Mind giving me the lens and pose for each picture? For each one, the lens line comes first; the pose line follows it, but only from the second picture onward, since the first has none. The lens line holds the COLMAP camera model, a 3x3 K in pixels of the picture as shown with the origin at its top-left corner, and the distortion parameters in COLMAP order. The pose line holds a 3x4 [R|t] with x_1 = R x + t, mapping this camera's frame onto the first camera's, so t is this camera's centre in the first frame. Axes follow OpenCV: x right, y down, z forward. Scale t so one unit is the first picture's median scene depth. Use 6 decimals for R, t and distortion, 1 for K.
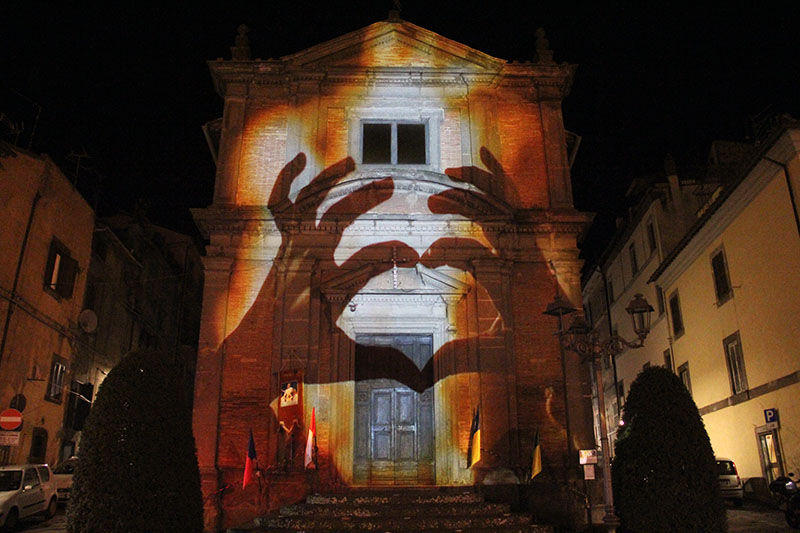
lens RADIAL K [[662.1, 0, 400.7], [0, 662.1, 277.2], [0, 0, 1]] dist [-0.184472, 0.149088]
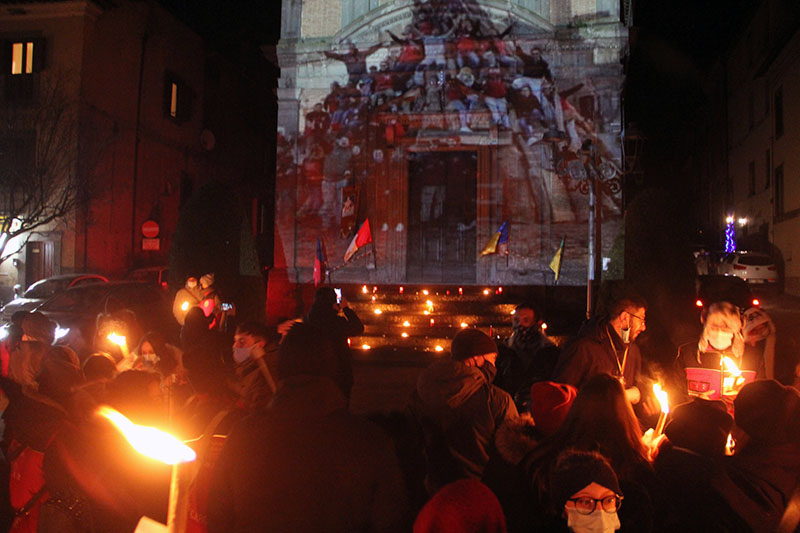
lens RADIAL K [[662.1, 0, 400.7], [0, 662.1, 277.2], [0, 0, 1]] dist [-0.184472, 0.149088]
pose [[0.971653, 0.018474, -0.235690, 0.168273], [0.057946, 0.947922, 0.313188, -0.056117], [0.229201, -0.317967, 0.919980, -0.091104]]
